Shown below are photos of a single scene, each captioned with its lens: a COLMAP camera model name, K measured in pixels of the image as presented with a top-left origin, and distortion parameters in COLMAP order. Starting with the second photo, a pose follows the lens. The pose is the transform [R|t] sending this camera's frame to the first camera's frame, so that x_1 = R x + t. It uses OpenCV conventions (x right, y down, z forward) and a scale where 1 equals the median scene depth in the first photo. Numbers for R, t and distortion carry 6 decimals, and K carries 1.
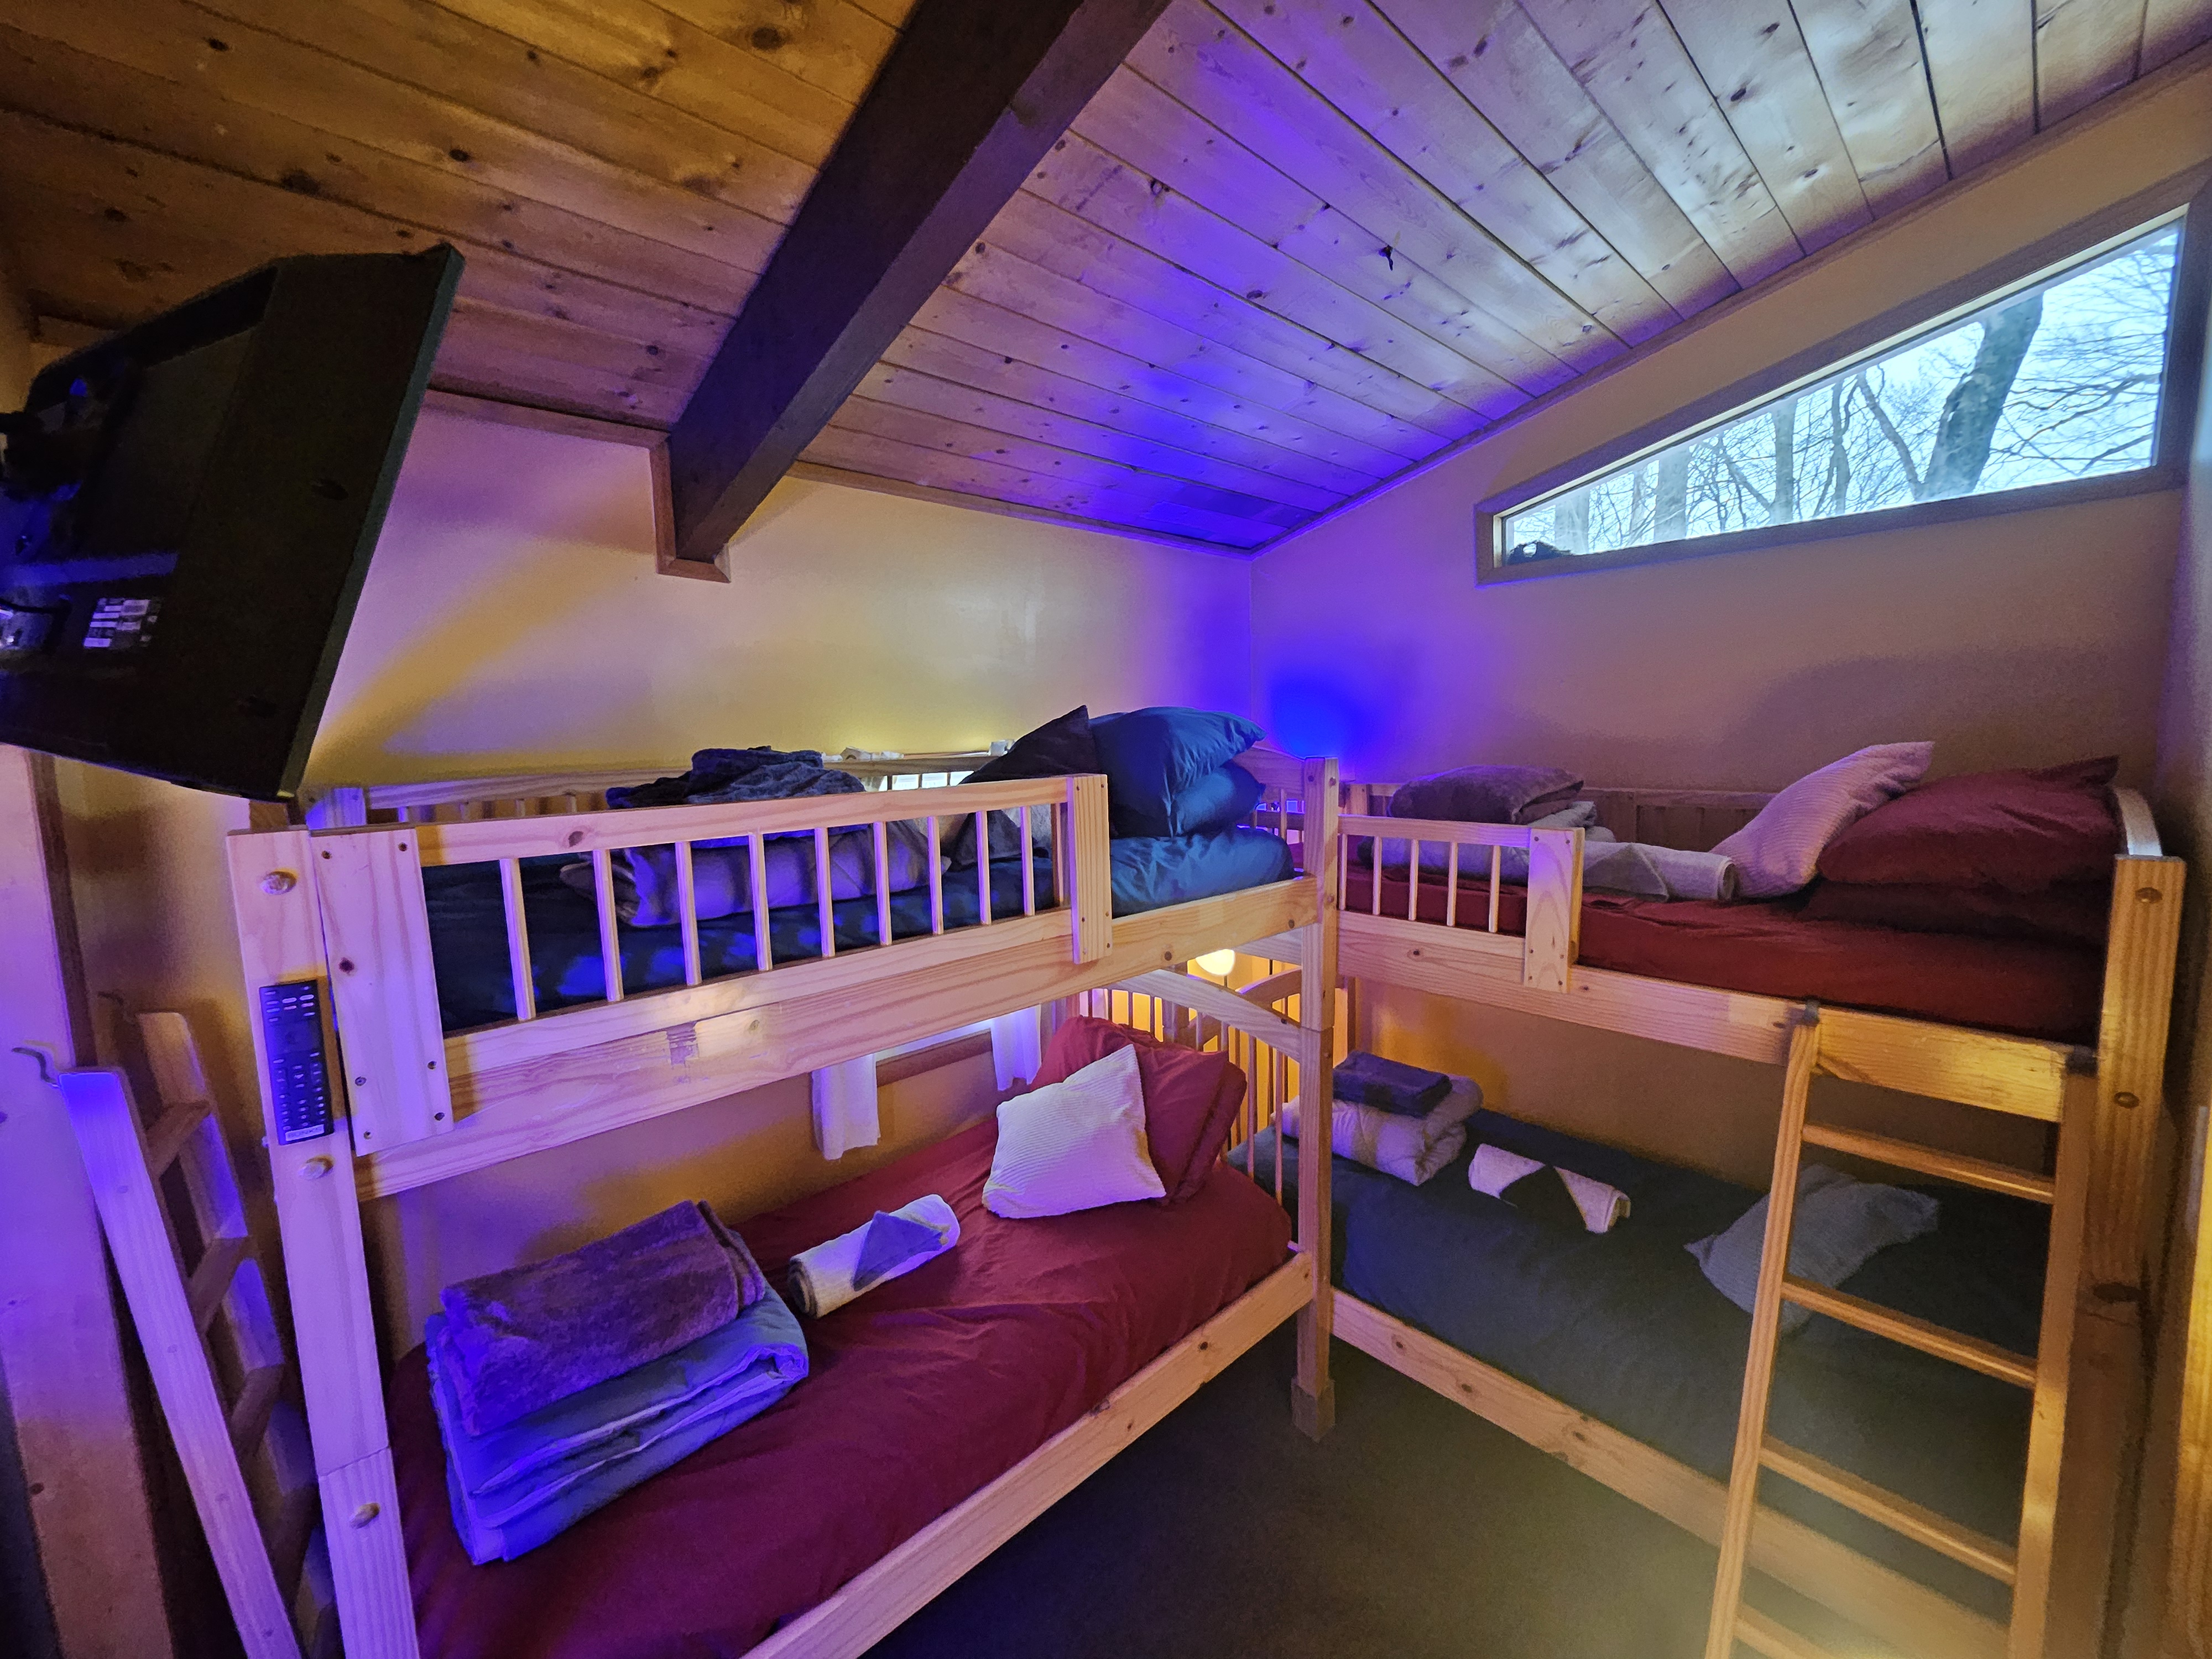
lens RADIAL K [[888.2, 0, 1106.0], [0, 888.2, 829.5], [0, 0, 1]] dist [-0.000050, -0.000172]
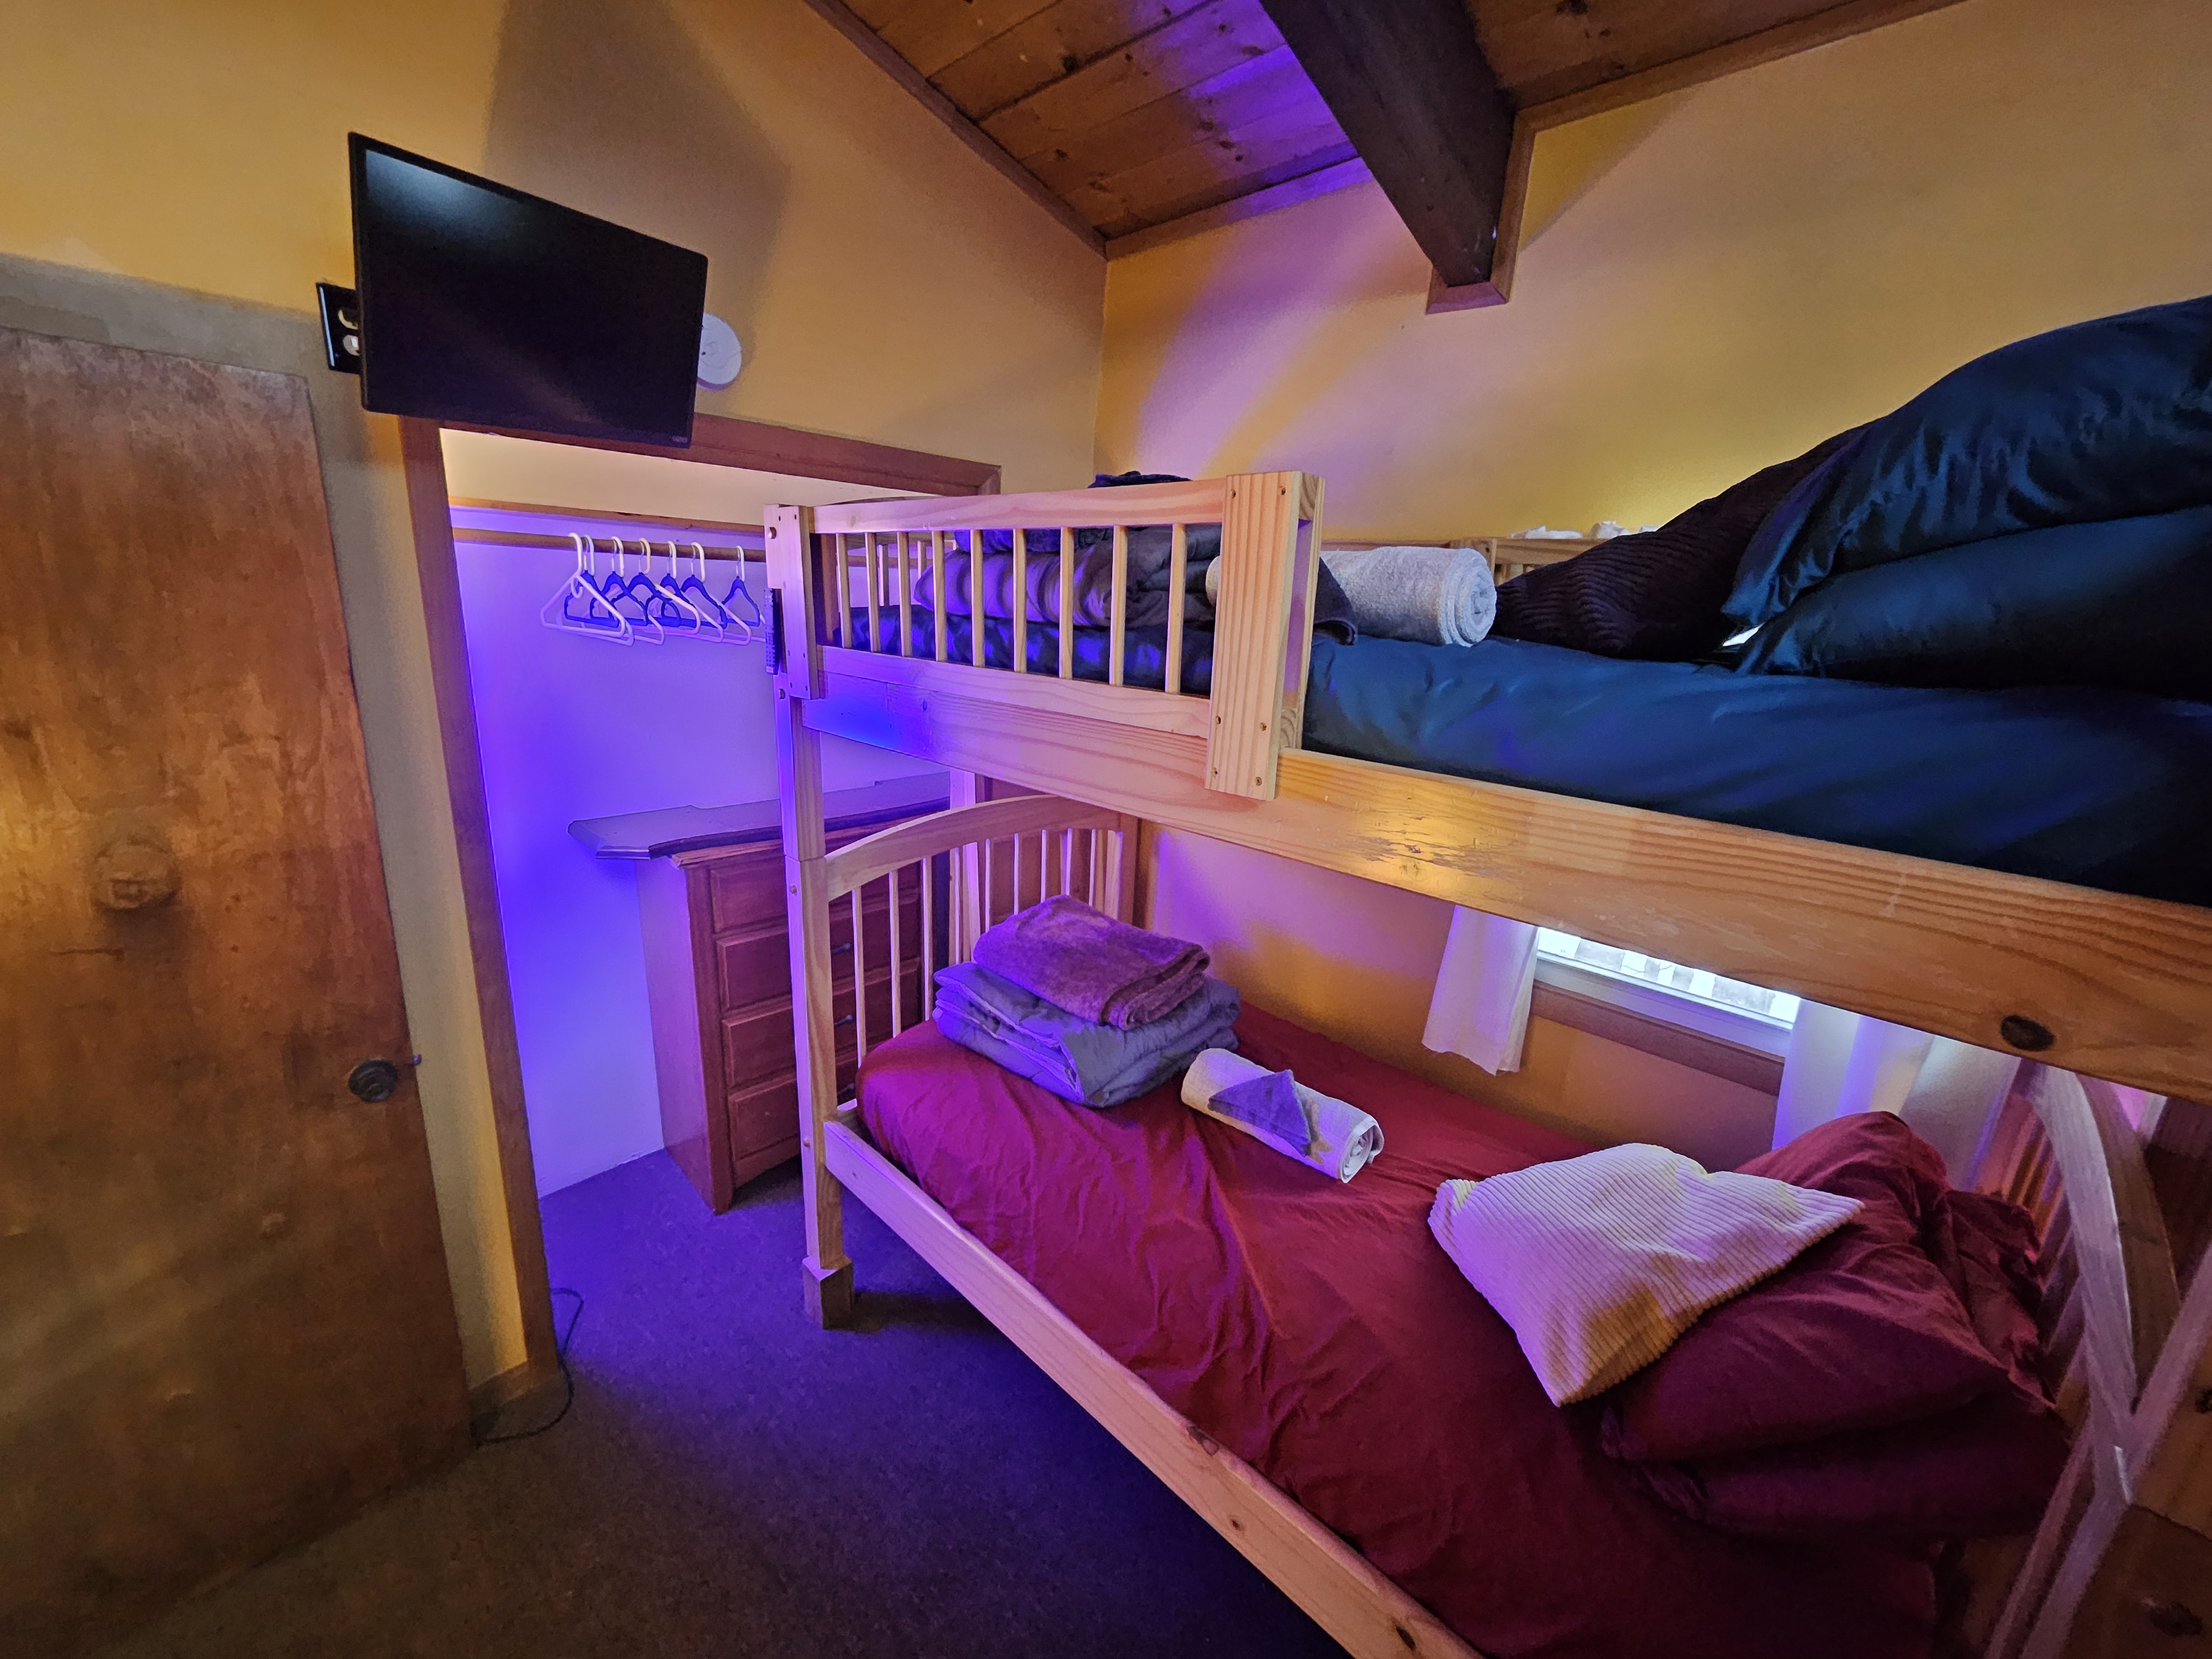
lens RADIAL K [[868.6, 0, 1106.0], [0, 868.6, 829.5], [0, 0, 1]] dist [-0.010774, -0.000080]
pose [[0.052757, 0.280549, -0.958389, 0.470914], [-0.168376, 0.948484, 0.268380, 0.020791], [0.984310, 0.147211, 0.097277, 0.728065]]
